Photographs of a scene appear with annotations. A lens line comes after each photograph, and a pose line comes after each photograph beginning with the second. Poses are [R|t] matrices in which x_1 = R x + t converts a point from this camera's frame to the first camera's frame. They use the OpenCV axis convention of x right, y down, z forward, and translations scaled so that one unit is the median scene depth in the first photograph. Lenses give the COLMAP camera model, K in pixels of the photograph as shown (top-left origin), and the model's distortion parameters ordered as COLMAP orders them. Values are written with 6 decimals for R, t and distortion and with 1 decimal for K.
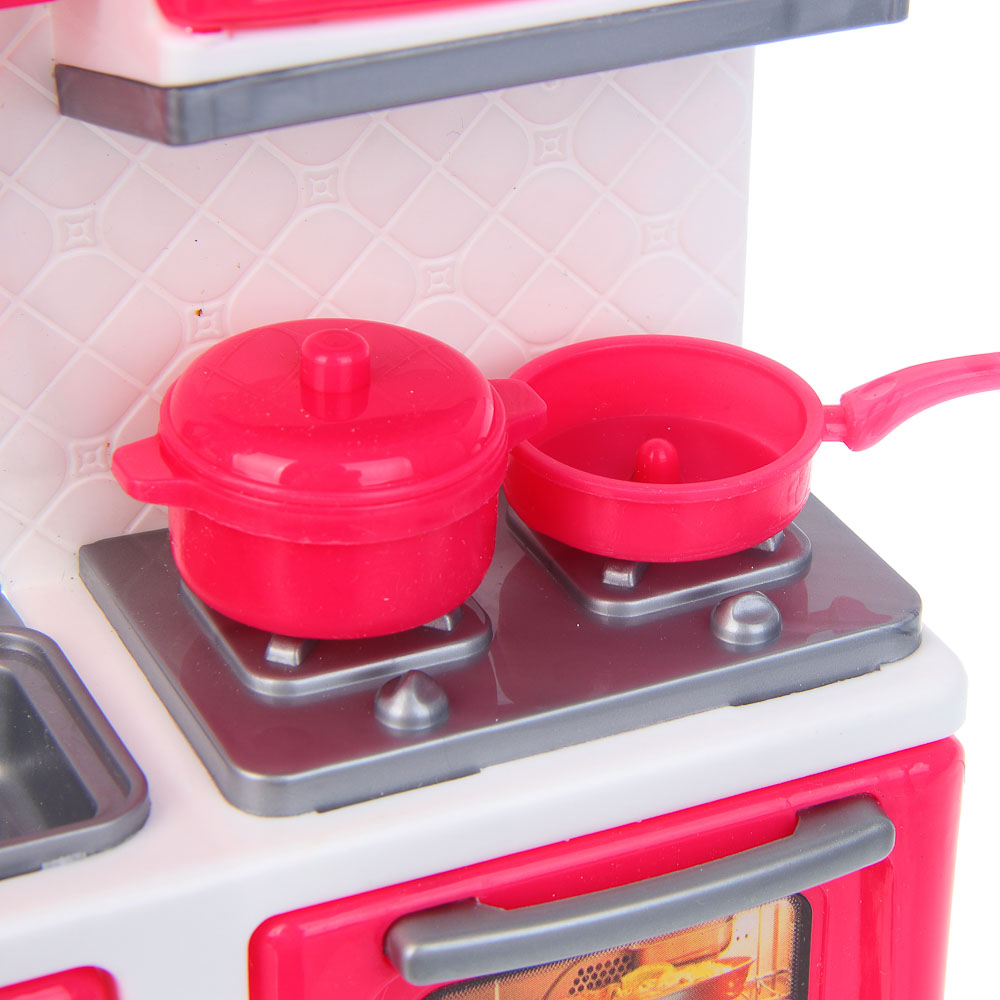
lens RADIAL K [[3707.5, 0, 606.1], [0, 3707.5, 499.8], [0, 0, 1]] dist [0.202202, -1.711051]
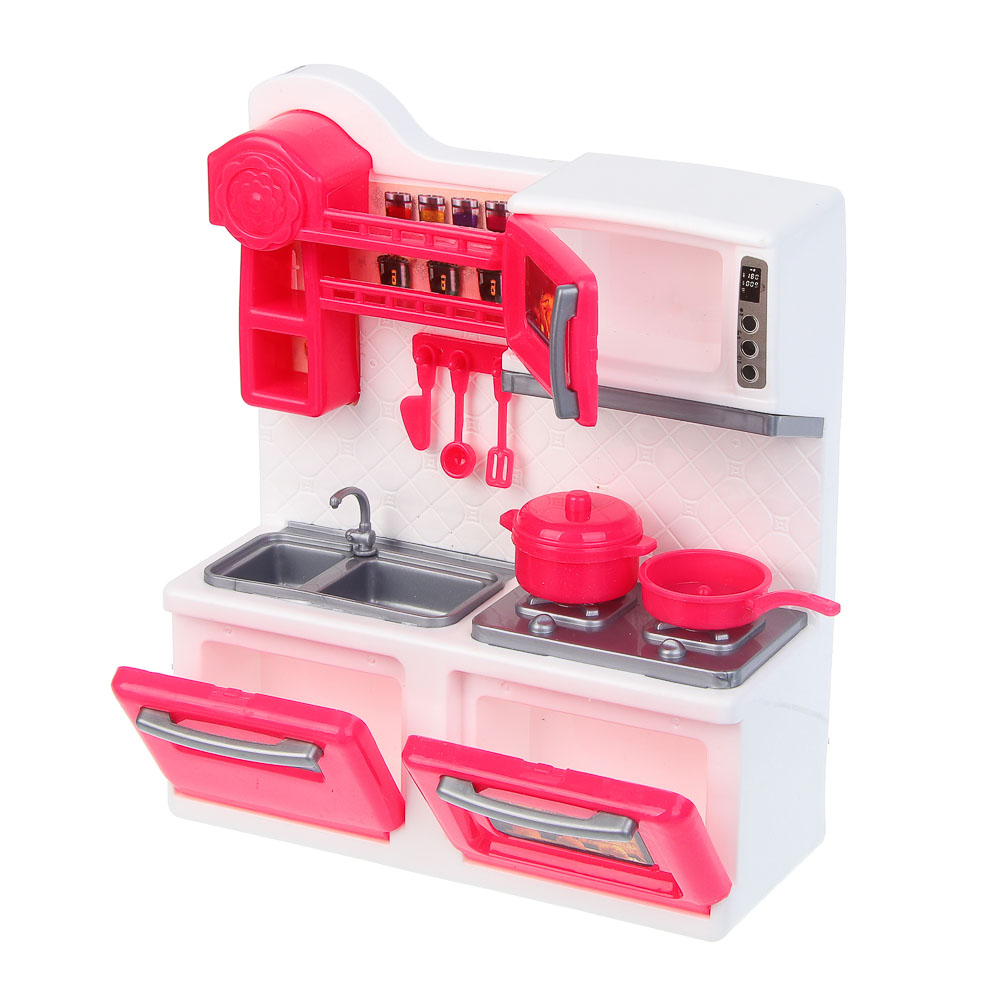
lens RADIAL K [[3390.4, 0, 500.0], [0, 3390.4, 500.0], [0, 0, 1]] dist [0.023573, 0.164541]
pose [[0.597458, 0.258312, -0.759157, 1.666421], [-0.397195, 0.917734, -0.000324, -0.014368], [0.696621, 0.301727, 0.650907, -0.595513]]
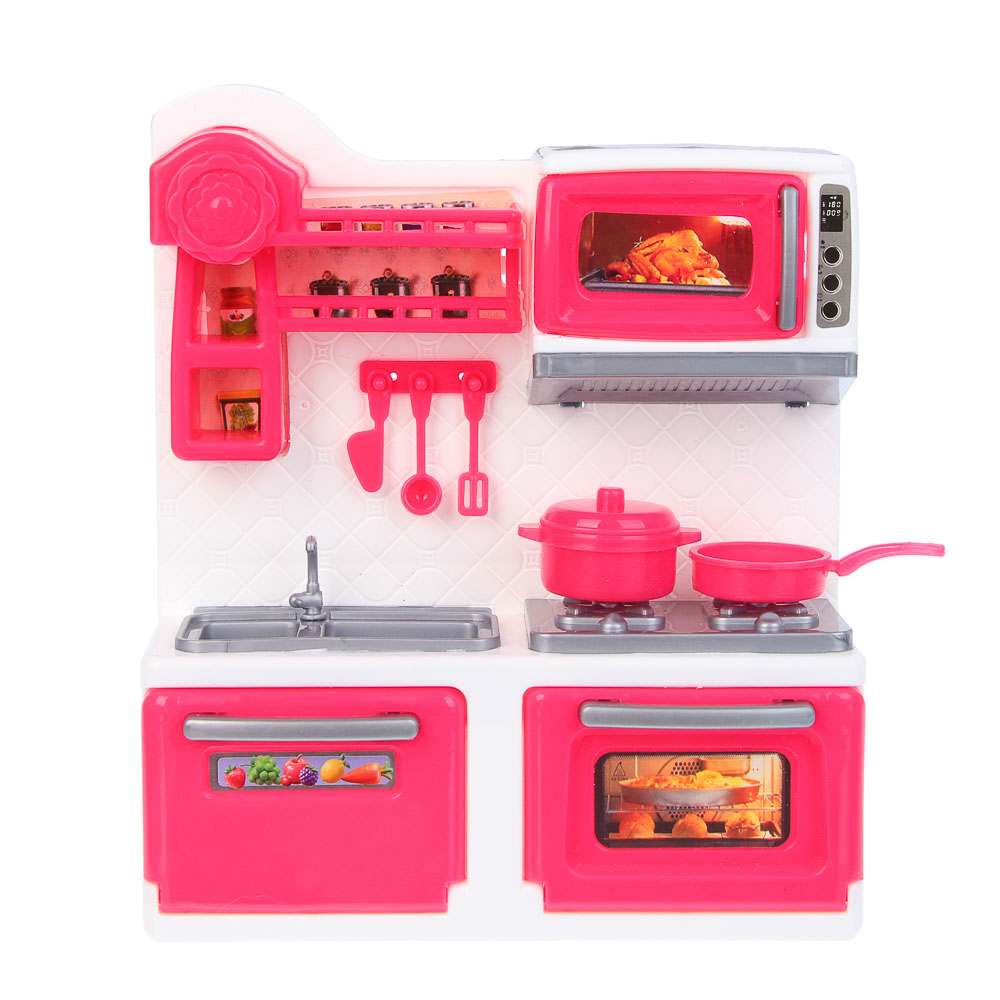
lens RADIAL K [[2873.7, 0, 417.0], [0, 2873.7, 415.2], [0, 0, 1]] dist [0.004720, 0.483249]
pose [[0.897025, 0.026791, -0.441168, 0.625140], [-0.205435, 0.909059, -0.362504, 0.605235], [0.391335, 0.415806, 0.820952, -0.611942]]
